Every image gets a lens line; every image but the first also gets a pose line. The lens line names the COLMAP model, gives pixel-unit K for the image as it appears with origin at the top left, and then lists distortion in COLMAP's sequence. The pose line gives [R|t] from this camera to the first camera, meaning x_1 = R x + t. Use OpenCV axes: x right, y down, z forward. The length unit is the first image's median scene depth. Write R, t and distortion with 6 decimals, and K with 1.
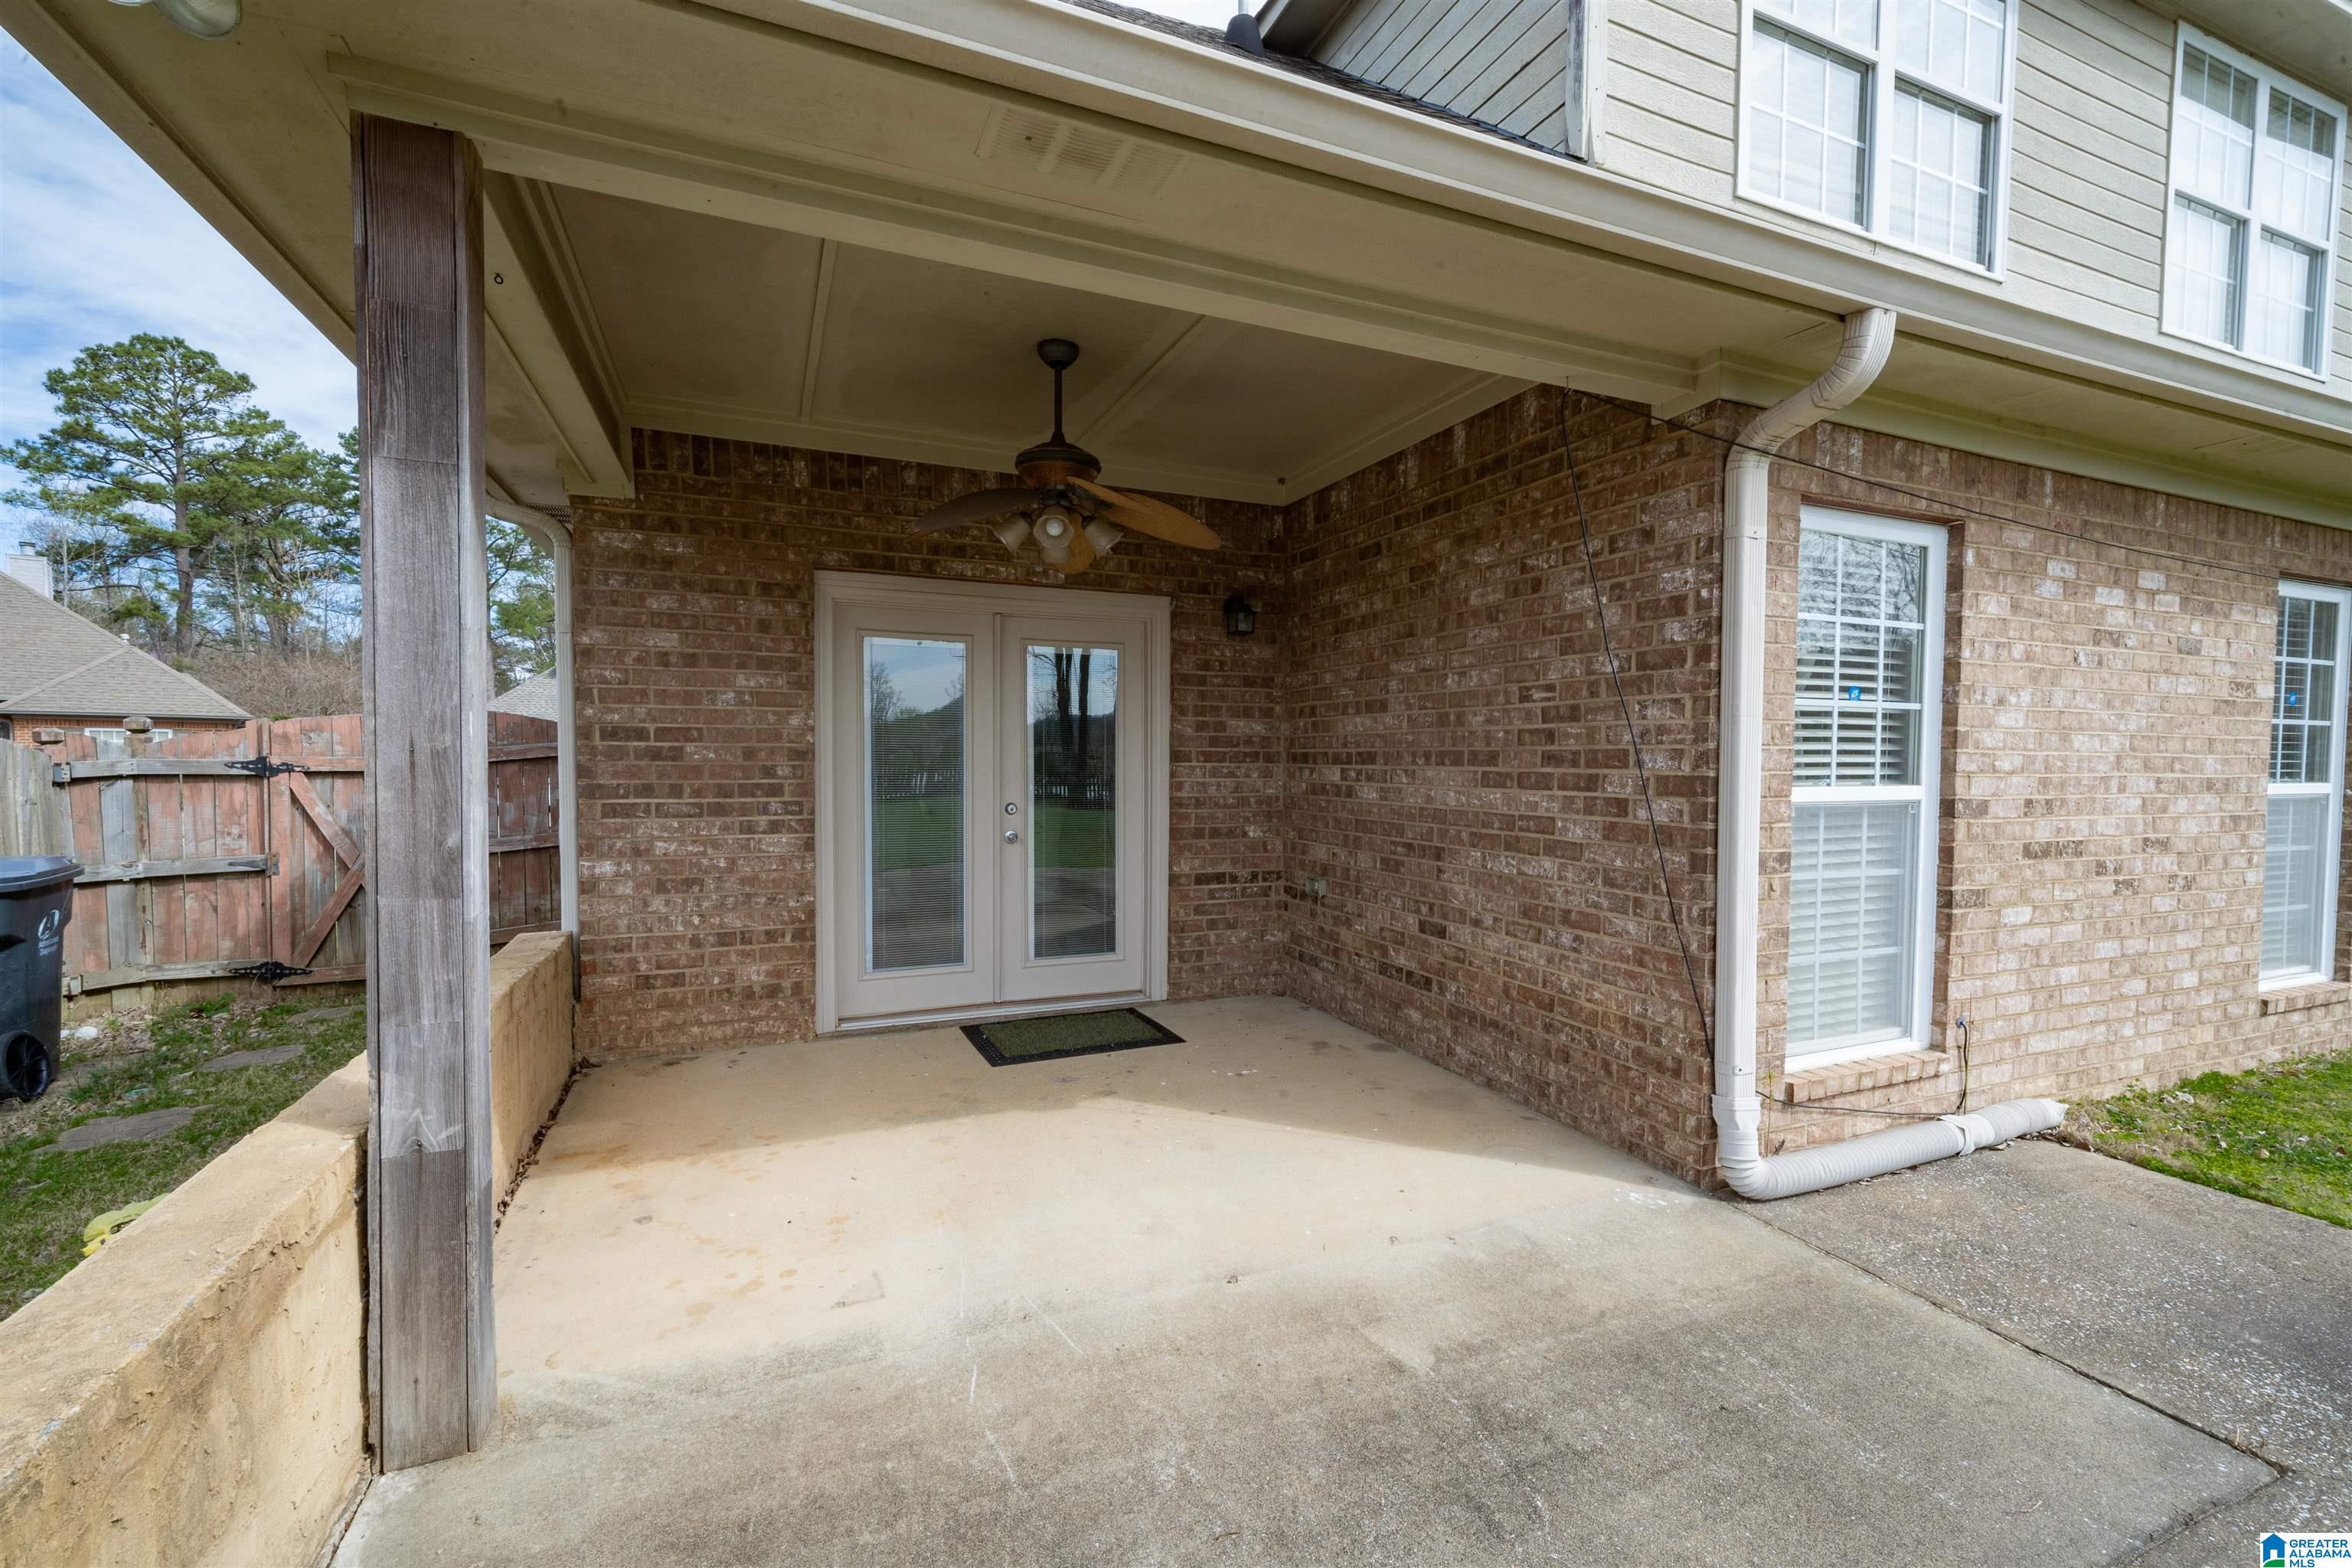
lens RADIAL K [[979.2, 0, 1167.1], [0, 979.2, 797.5], [0, 0, 1]] dist [0.001487, 0.000070]
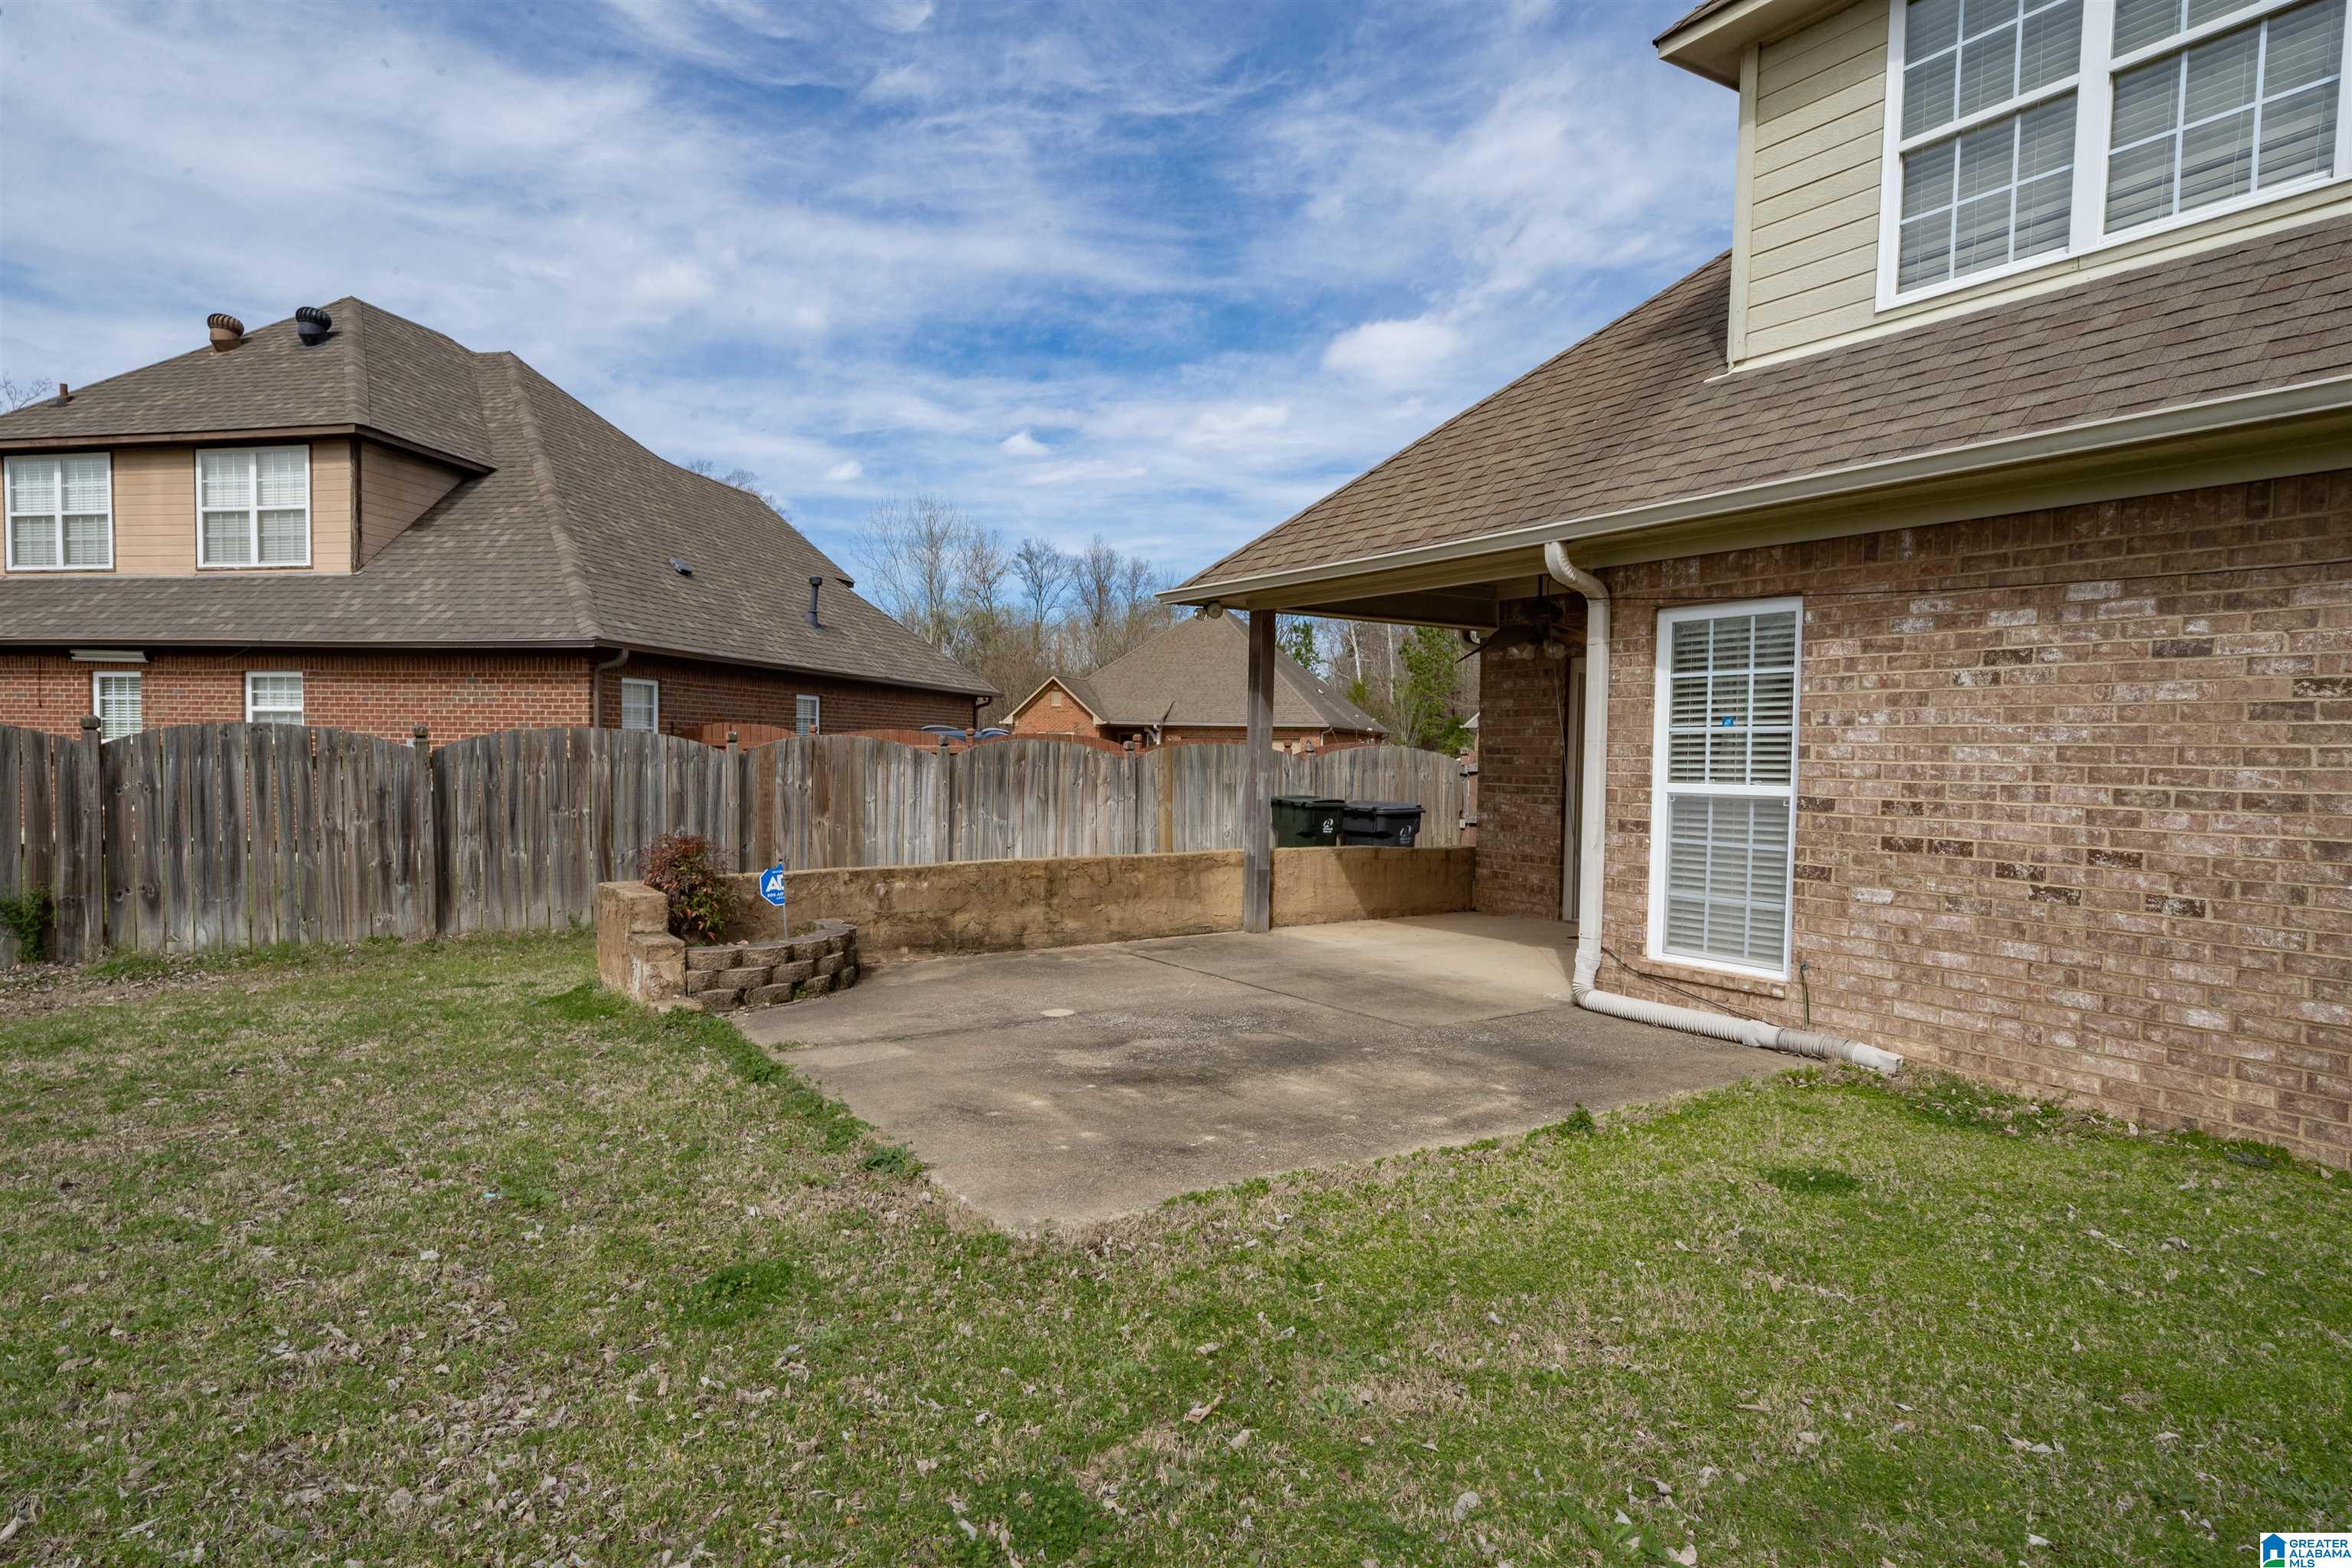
lens RADIAL K [[1310.6, 0, 1170.9], [0, 1310.6, 786.4], [0, 0, 1]] dist [0.000214, 0.000101]
pose [[0.178313, 0.022065, -0.983726, 2.248182], [-0.049935, 0.998663, 0.013348, 0.006408], [0.982706, 0.046742, 0.179176, -0.159956]]
